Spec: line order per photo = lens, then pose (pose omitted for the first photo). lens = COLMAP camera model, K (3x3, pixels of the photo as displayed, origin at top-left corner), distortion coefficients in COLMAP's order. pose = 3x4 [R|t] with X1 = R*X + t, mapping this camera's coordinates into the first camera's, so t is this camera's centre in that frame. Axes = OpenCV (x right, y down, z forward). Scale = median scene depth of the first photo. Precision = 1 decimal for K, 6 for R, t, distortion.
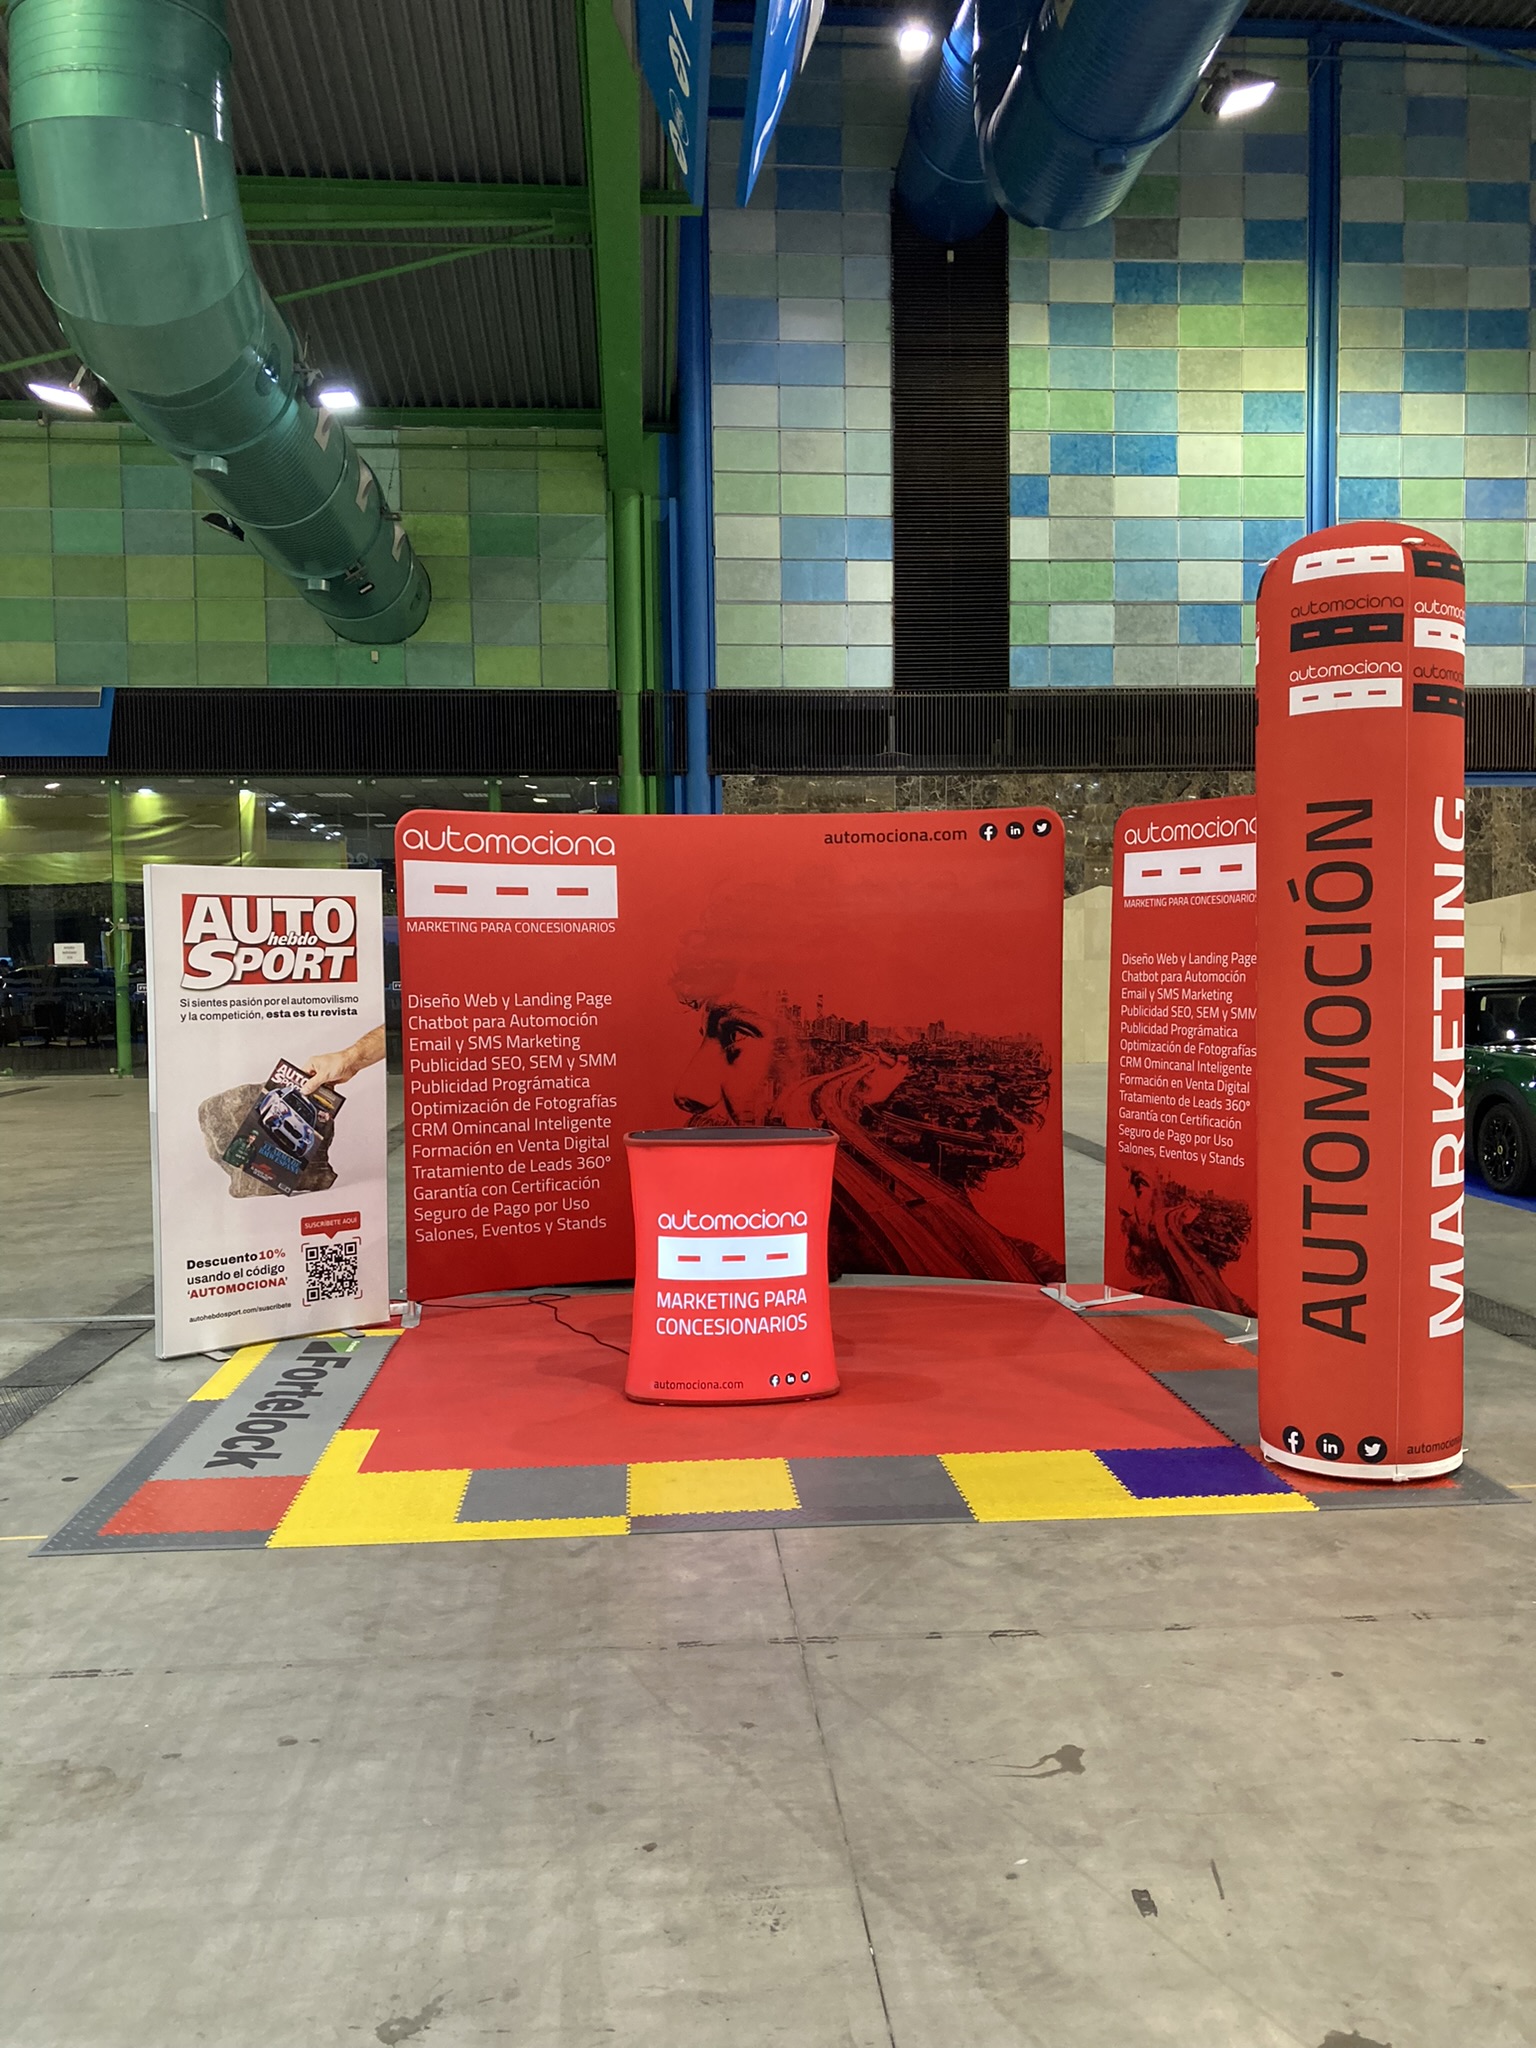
lens RADIAL K [[1670.5, 0, 768.0], [0, 1670.5, 1024.0], [0, 0, 1]] dist [0.027411, -0.014288]
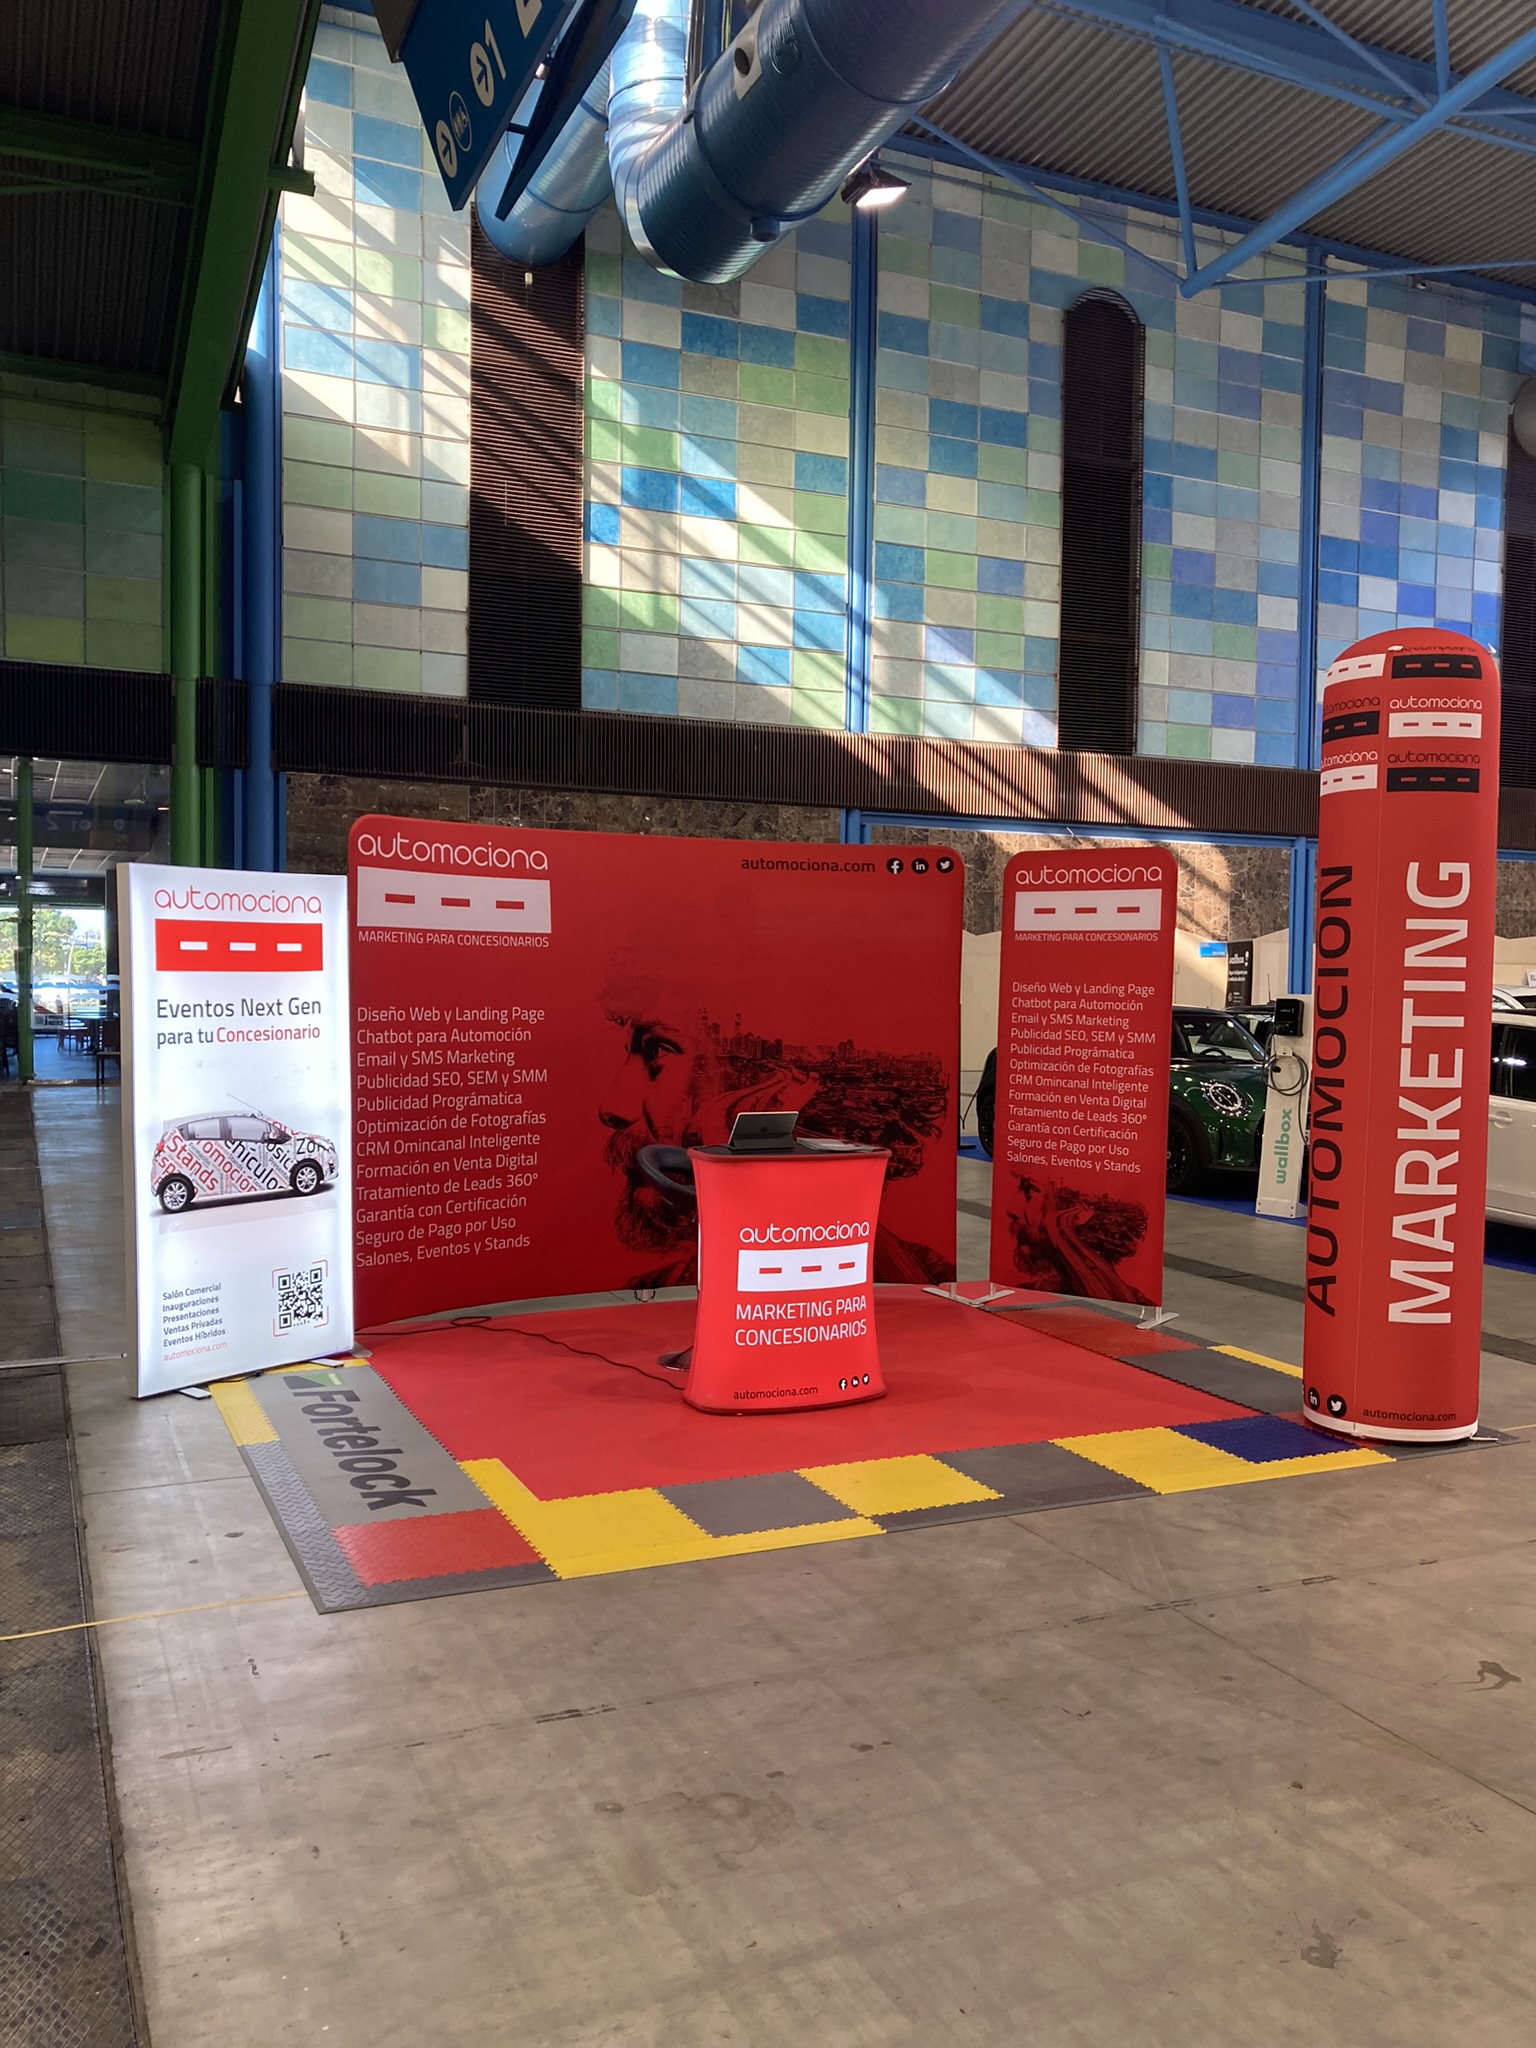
lens RADIAL K [[1671.3, 0, 767.3], [0, 1671.3, 1001.4], [0, 0, 1]] dist [0.018880, 0.008387]
pose [[0.935547, 0.019177, 0.352680, -0.332572], [-0.012597, 0.999701, -0.020946, -0.003736], [-0.352977, 0.015153, 0.935509, 0.023659]]
